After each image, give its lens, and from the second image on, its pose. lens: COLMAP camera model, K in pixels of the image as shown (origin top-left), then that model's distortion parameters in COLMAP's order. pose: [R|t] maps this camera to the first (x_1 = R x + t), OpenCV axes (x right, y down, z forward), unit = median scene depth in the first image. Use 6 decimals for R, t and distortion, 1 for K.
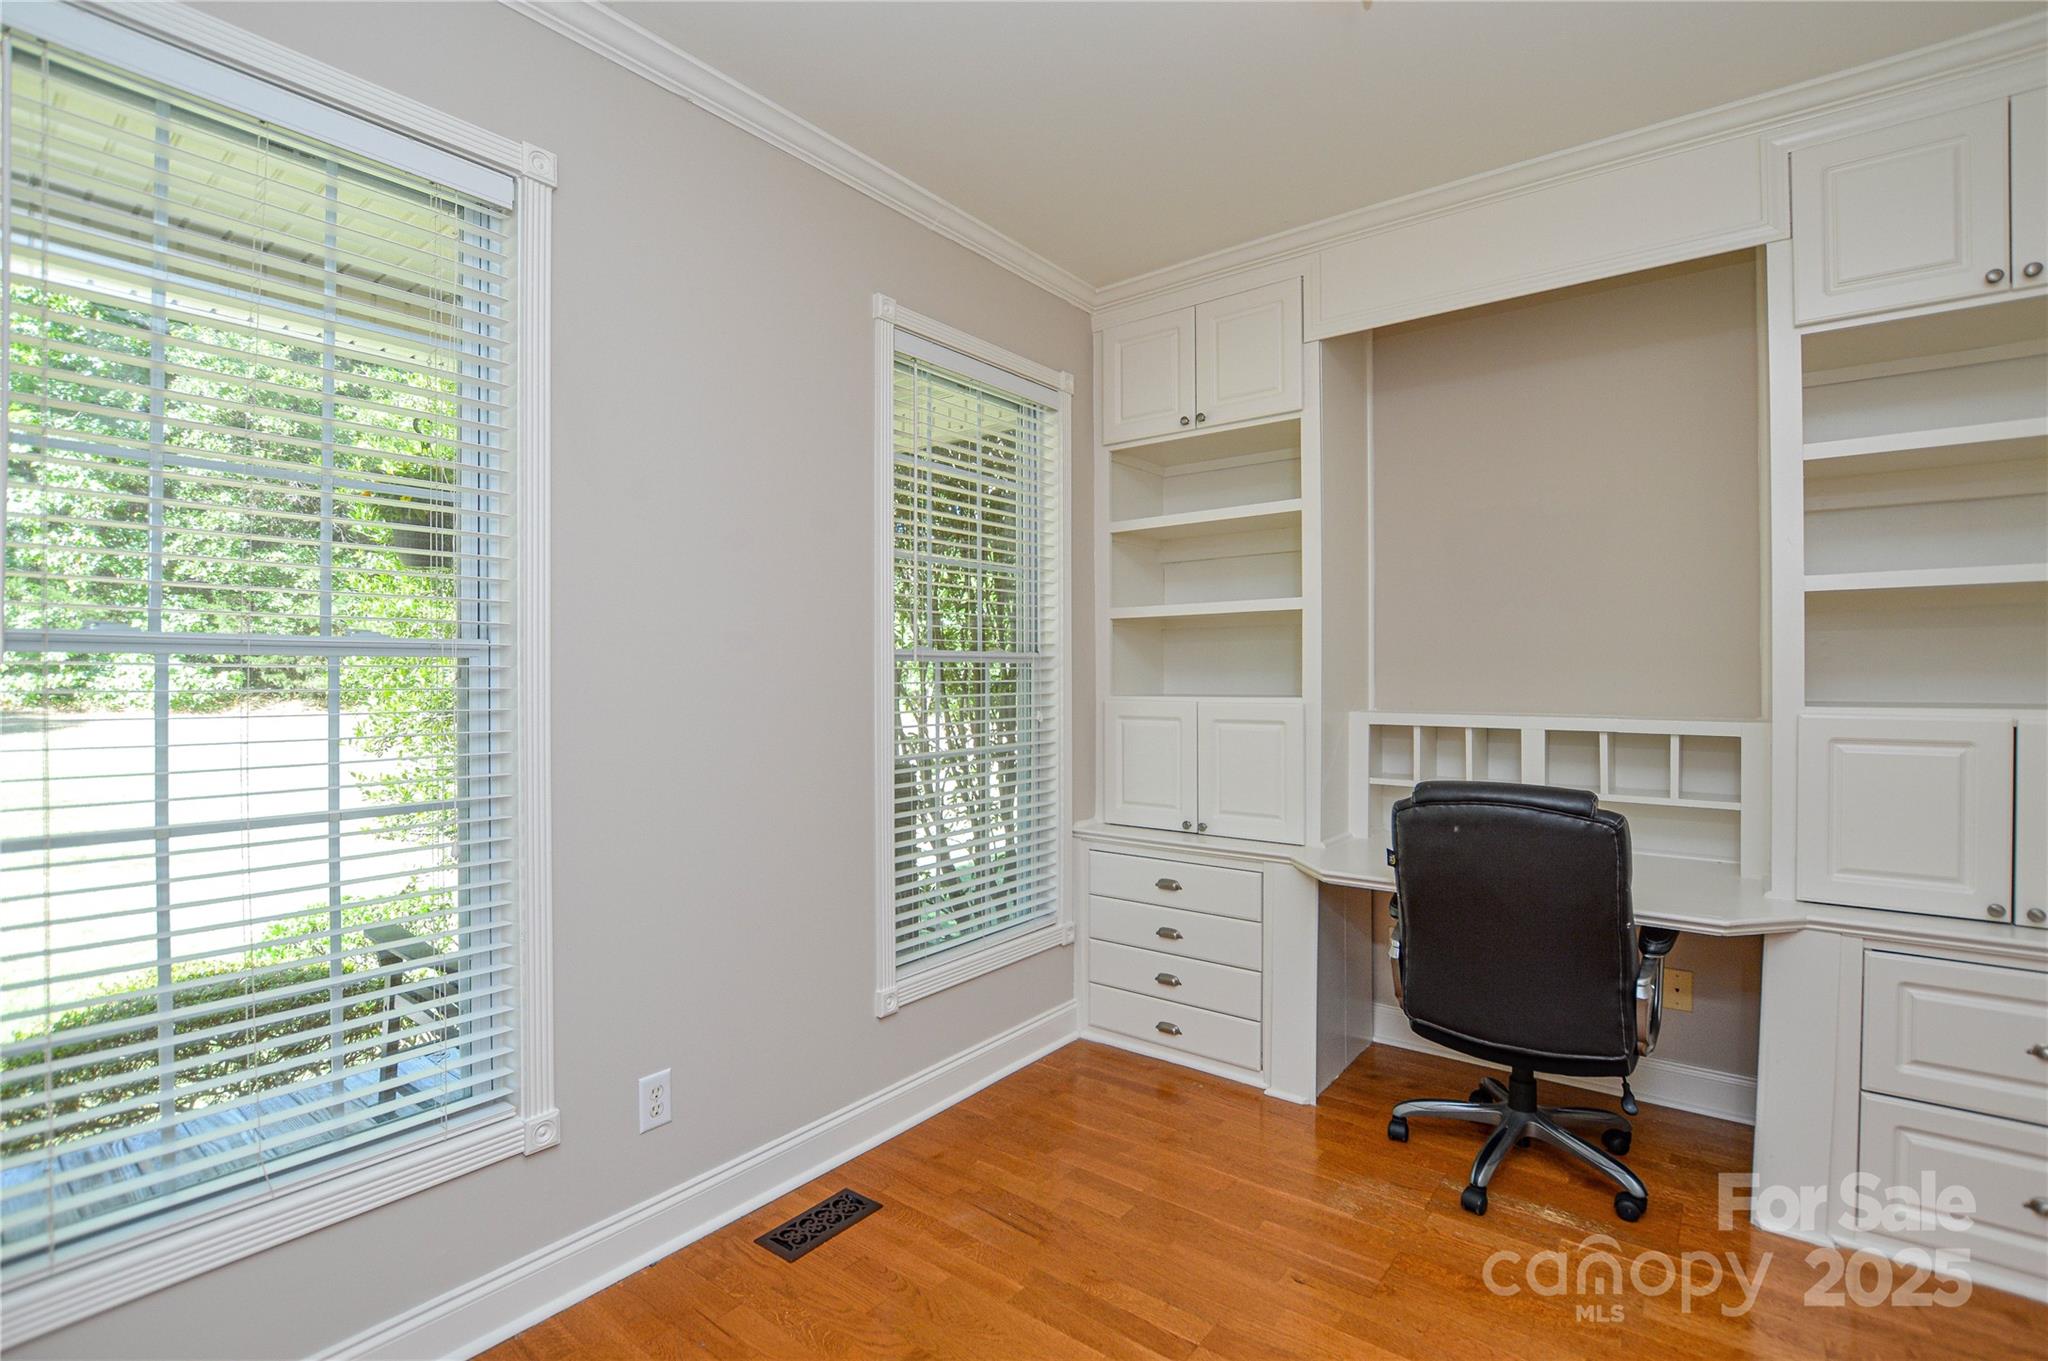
lens RADIAL K [[924.9, 0, 1024.0], [0, 924.9, 680.5], [0, 0, 1]] dist [-0.031440, -0.000368]
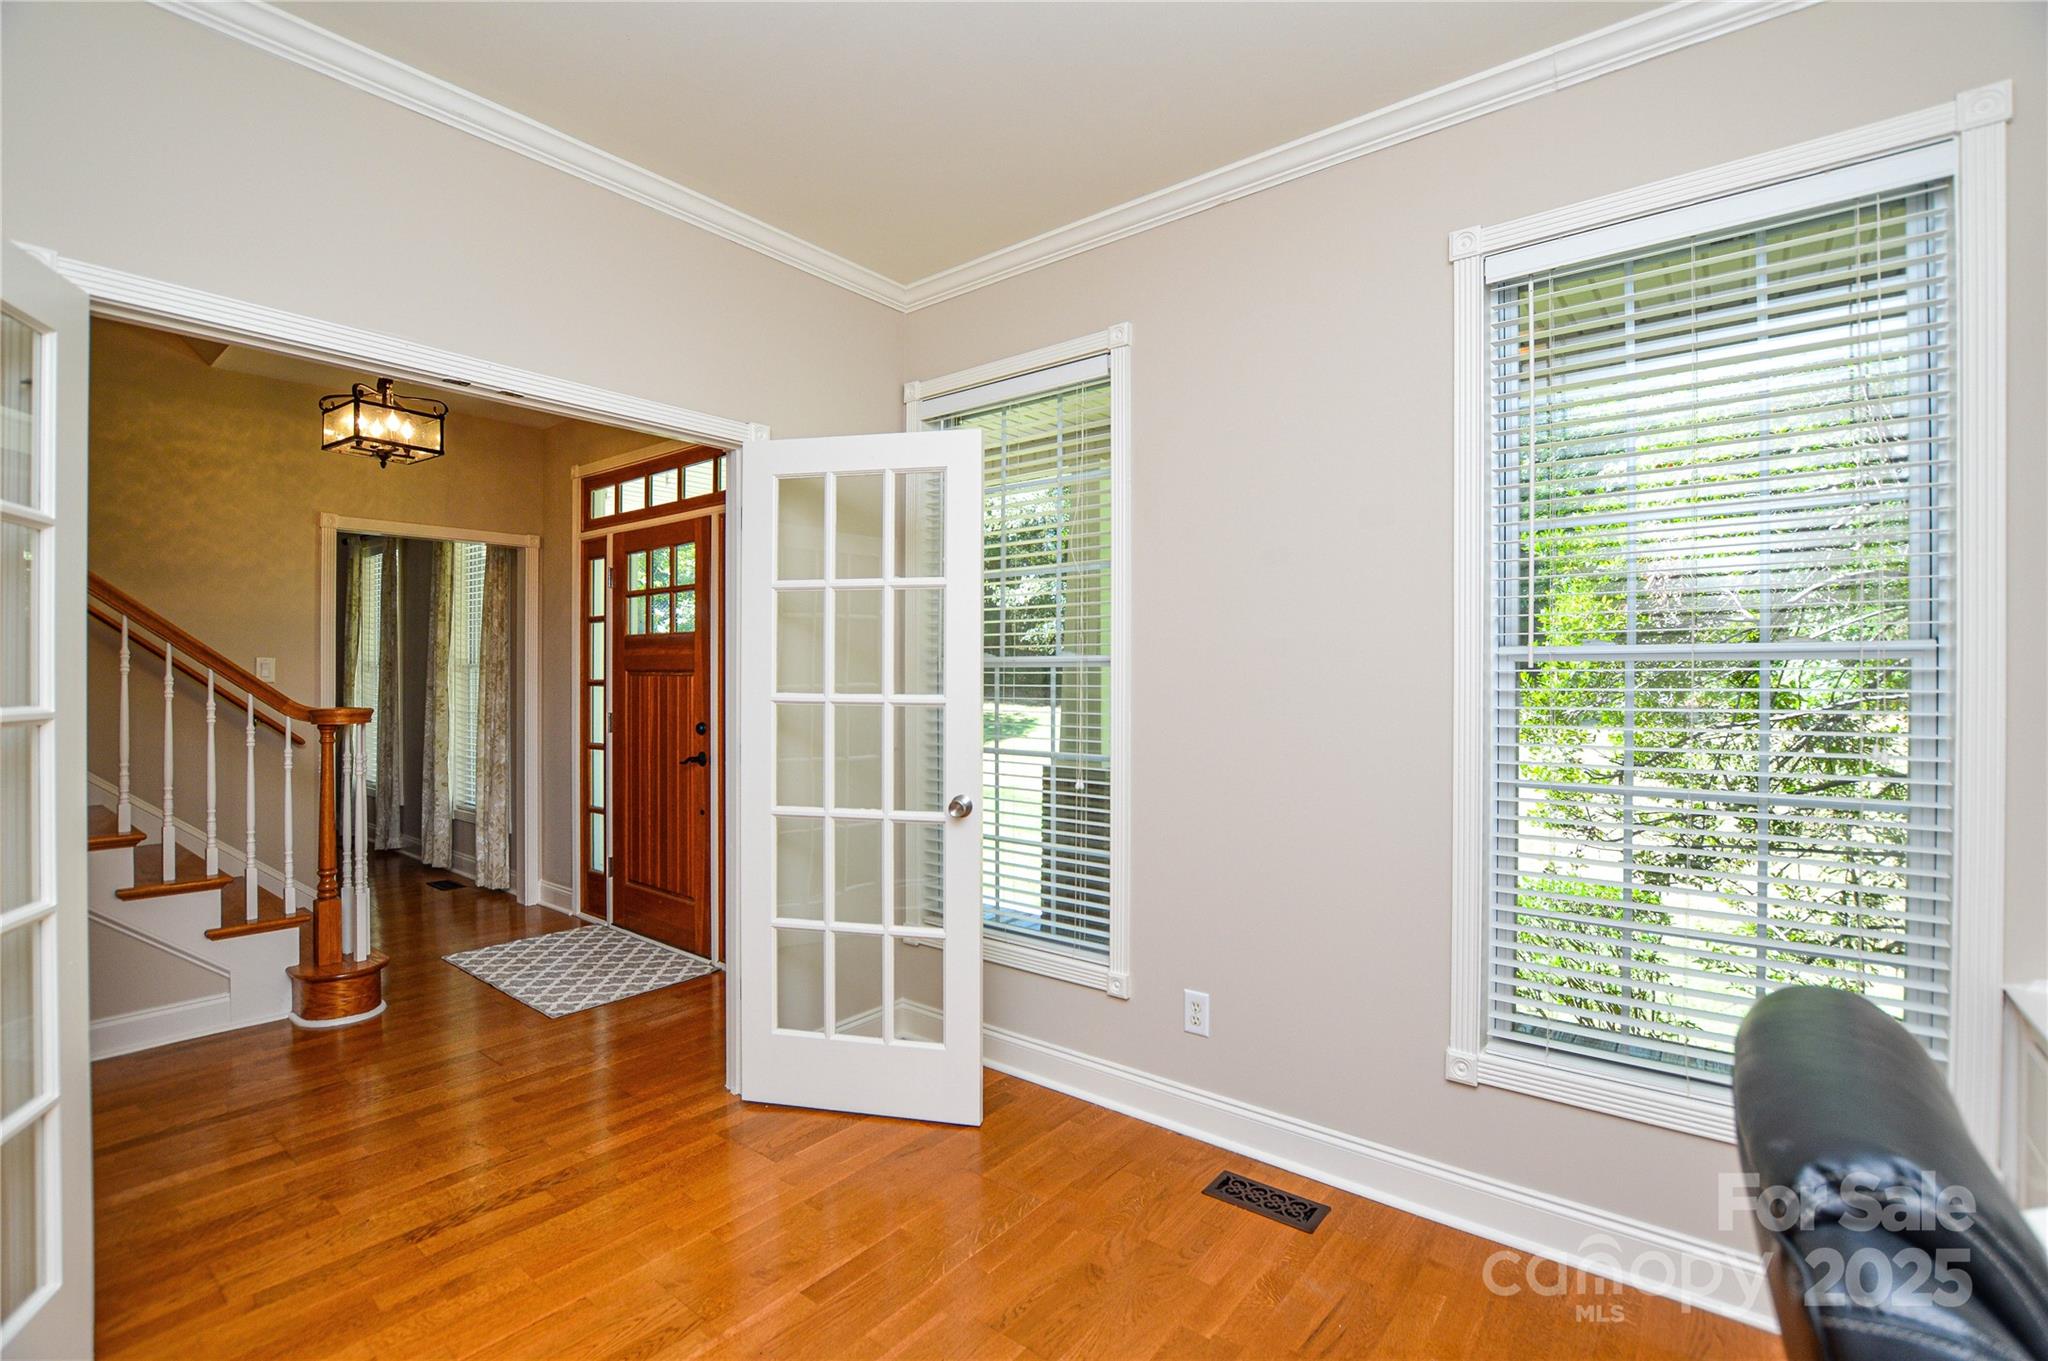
lens RADIAL K [[906.4, 0, 1024.0], [0, 906.4, 680.5], [0, 0, 1]] dist [-0.027093, -0.000097]
pose [[-0.008057, 0.003346, -0.999962, 0.879089], [-0.000118, 0.999994, 0.003347, -0.007318], [0.999968, 0.000145, -0.008057, 0.794856]]
